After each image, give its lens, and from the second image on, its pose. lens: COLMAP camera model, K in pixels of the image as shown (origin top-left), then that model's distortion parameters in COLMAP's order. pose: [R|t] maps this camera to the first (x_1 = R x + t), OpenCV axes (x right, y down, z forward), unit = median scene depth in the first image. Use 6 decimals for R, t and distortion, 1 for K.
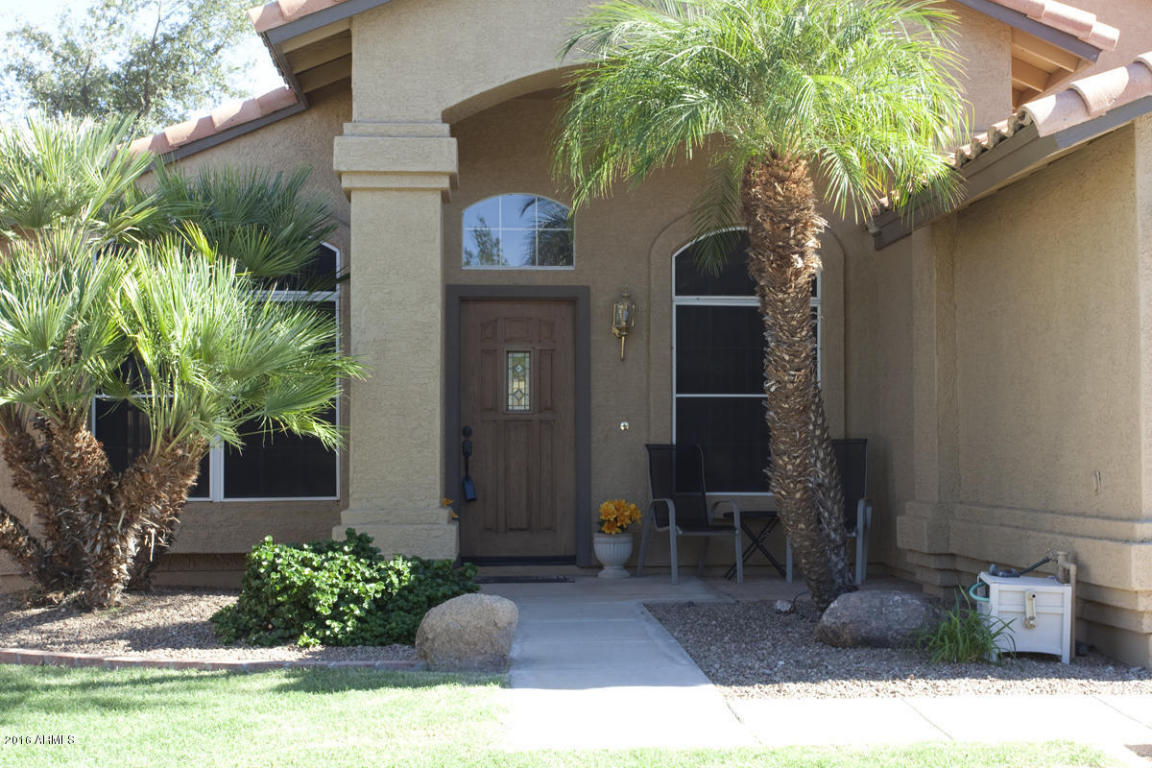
lens RADIAL K [[1903.0, 0, 576.0], [0, 1903.0, 384.0], [0, 0, 1]] dist [-0.001778, -0.016485]
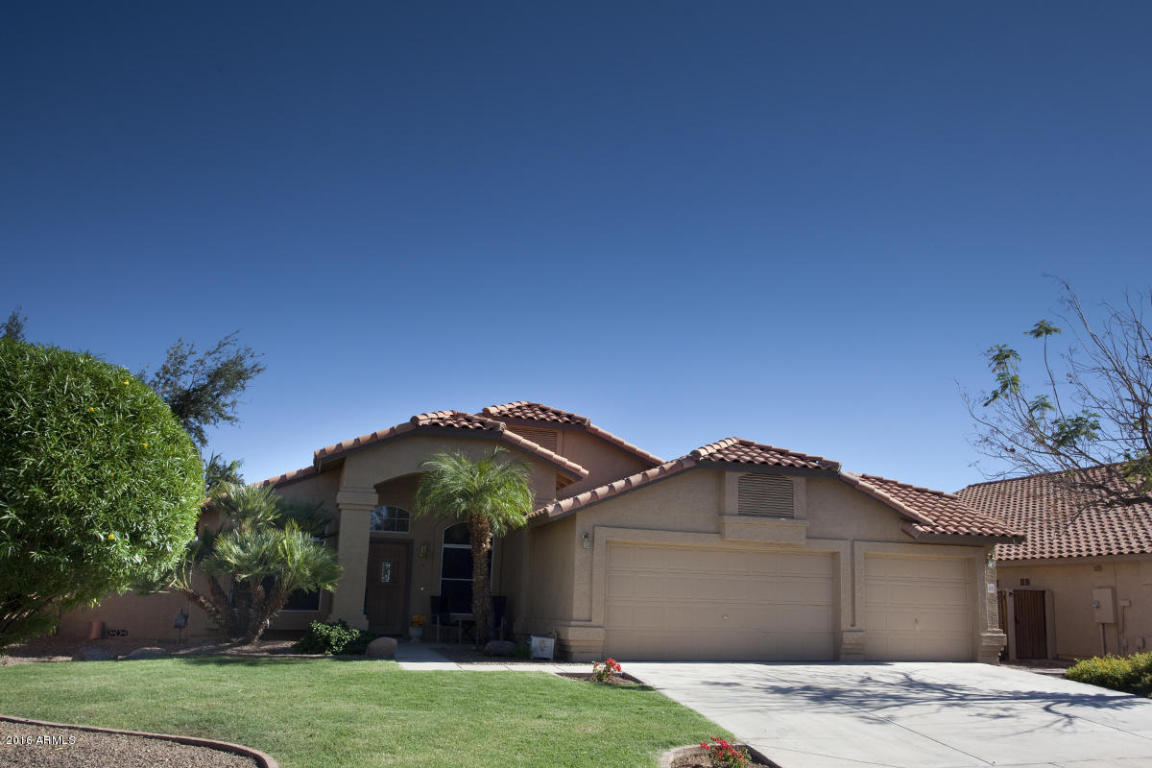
lens RADIAL K [[899.6, 0, 626.8], [0, 899.6, 427.2], [0, 0, 1]] dist [-0.041438, 0.059173]
pose [[0.964019, 0.077736, 0.254215, -0.059510], [-0.036975, 0.986204, -0.161354, -0.017026], [-0.263251, 0.146149, 0.953593, -0.599473]]
